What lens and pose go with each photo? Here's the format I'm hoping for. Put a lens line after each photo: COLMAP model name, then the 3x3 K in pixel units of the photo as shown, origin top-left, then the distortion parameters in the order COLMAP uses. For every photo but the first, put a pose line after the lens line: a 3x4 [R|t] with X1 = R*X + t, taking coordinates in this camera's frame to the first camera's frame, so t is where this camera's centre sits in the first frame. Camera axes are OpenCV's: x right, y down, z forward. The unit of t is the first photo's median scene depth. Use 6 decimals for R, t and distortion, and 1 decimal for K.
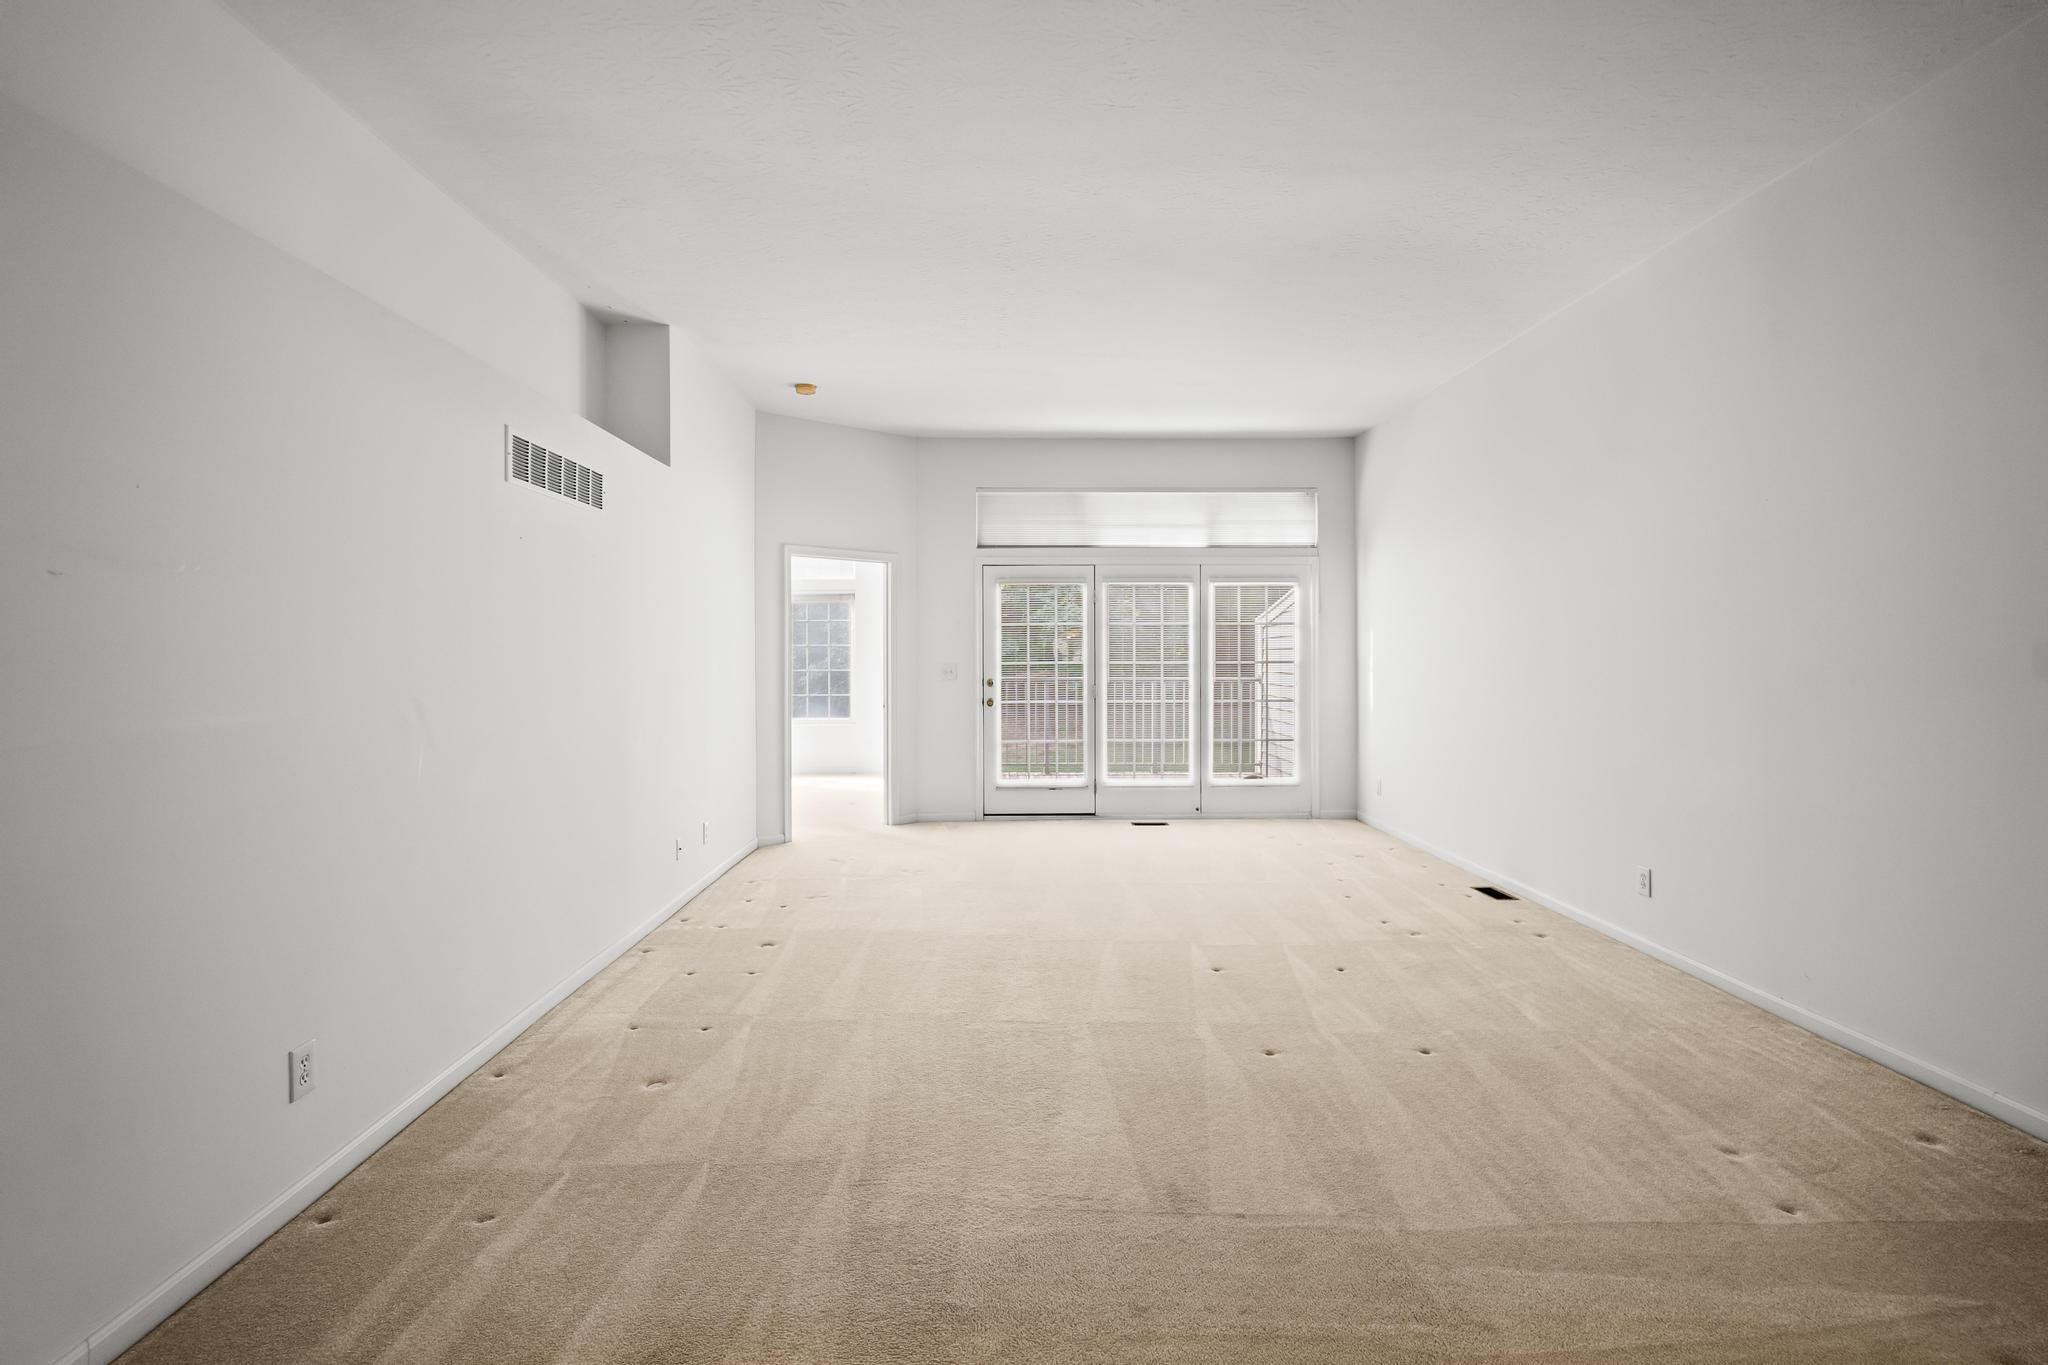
lens RADIAL K [[959.1, 0, 1006.8], [0, 959.1, 657.0], [0, 0, 1]] dist [0.000018, 0.000623]
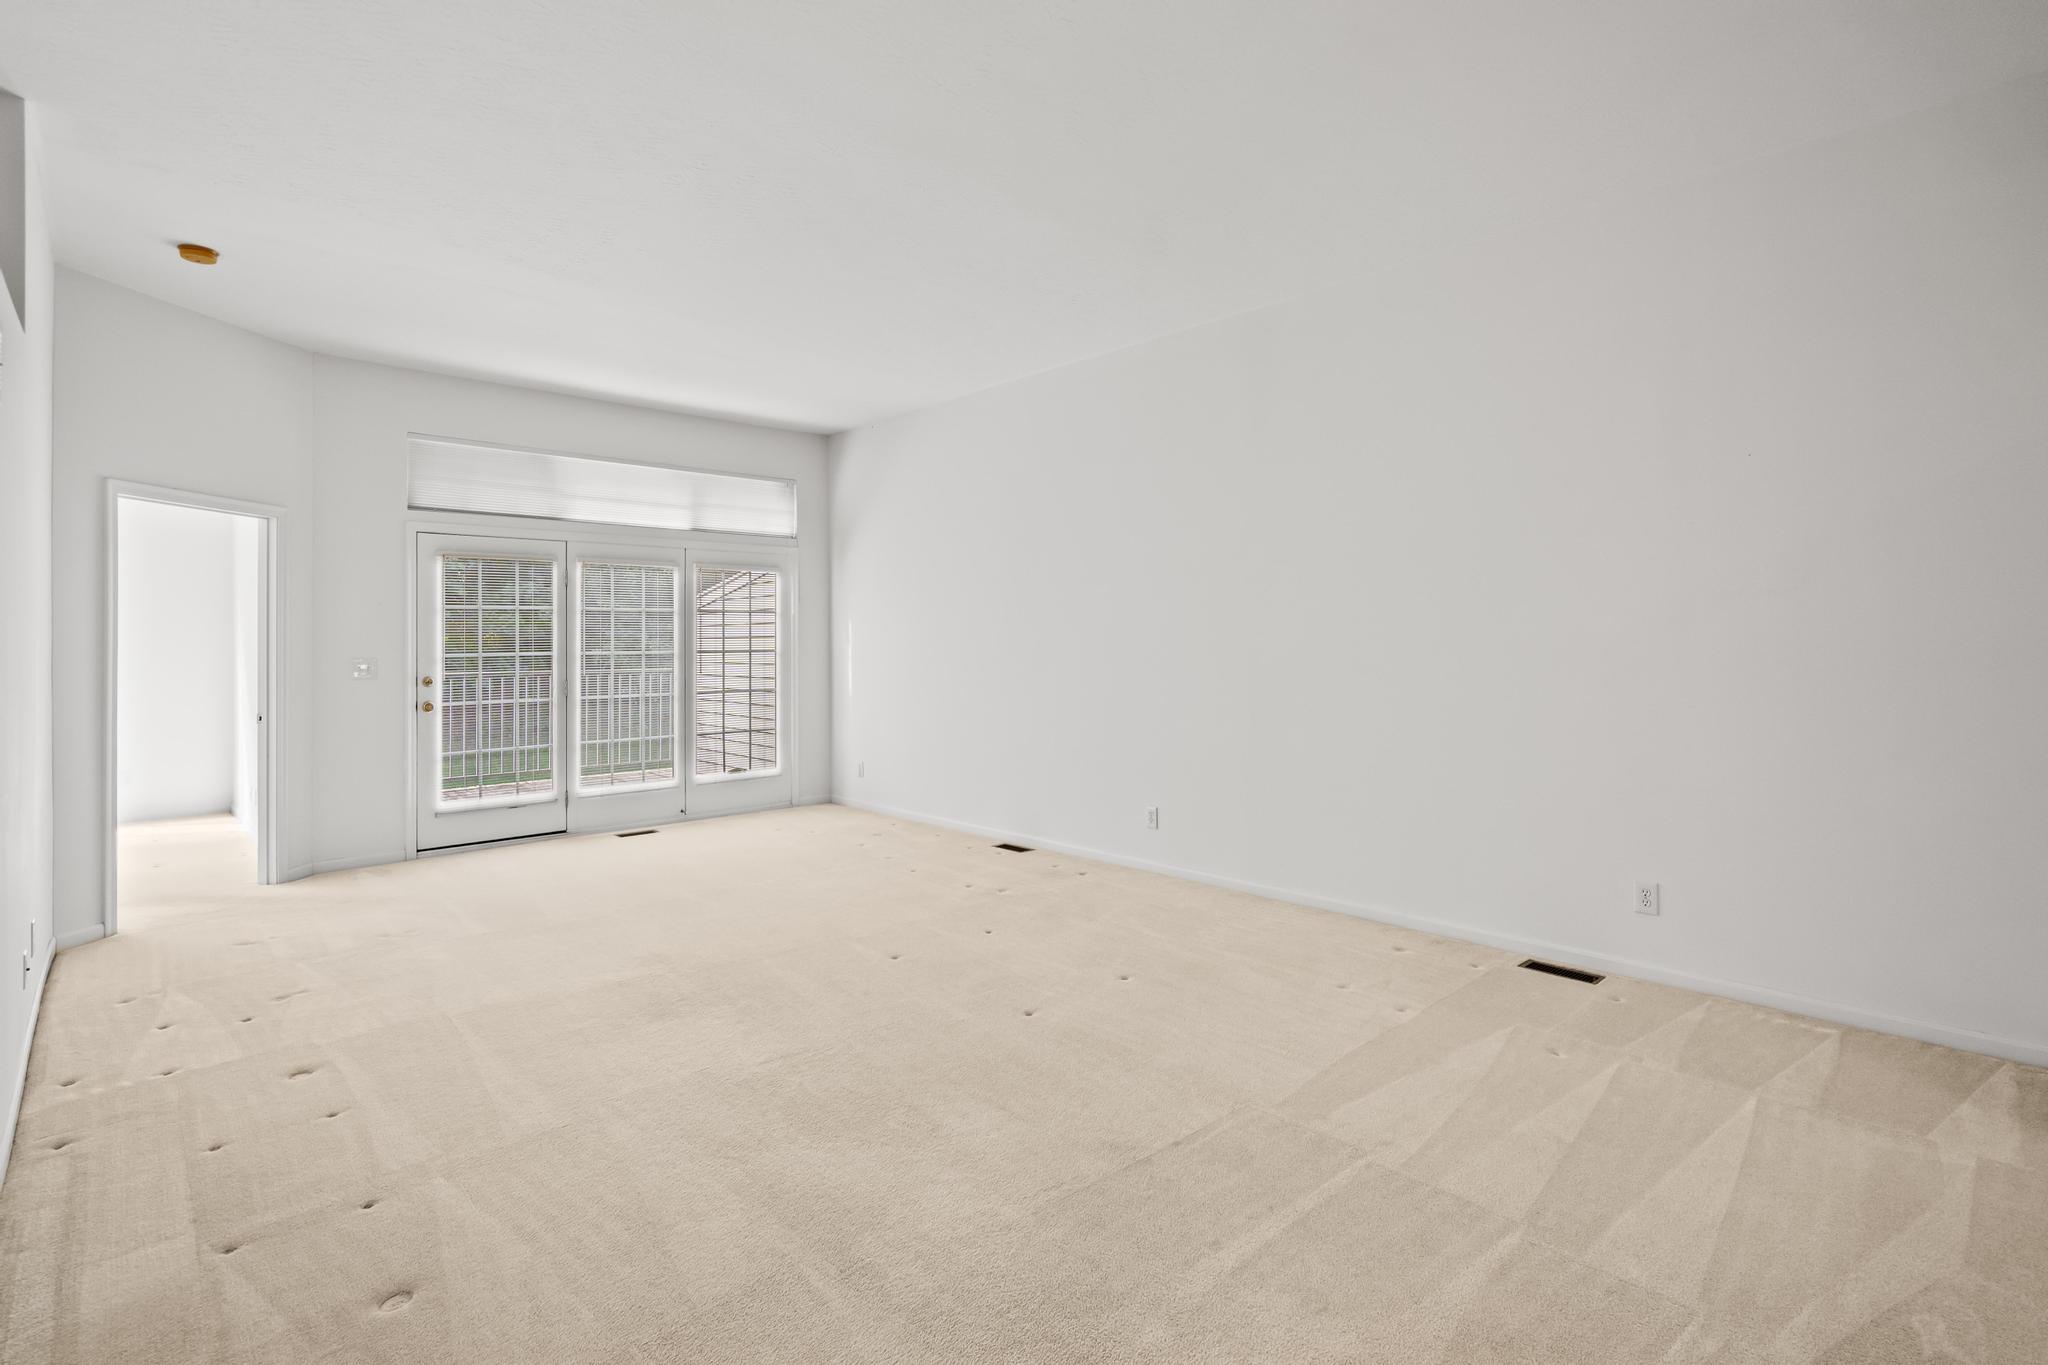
lens RADIAL K [[967.7, 0, 1024.4], [0, 967.7, 631.5], [0, 0, 1]] dist [-0.001472, 0.001101]
pose [[0.735224, 0.005260, 0.677804, -0.194874], [0.006295, 0.999874, -0.014588, 0.000741], [-0.677795, 0.014992, 0.735098, 0.084887]]
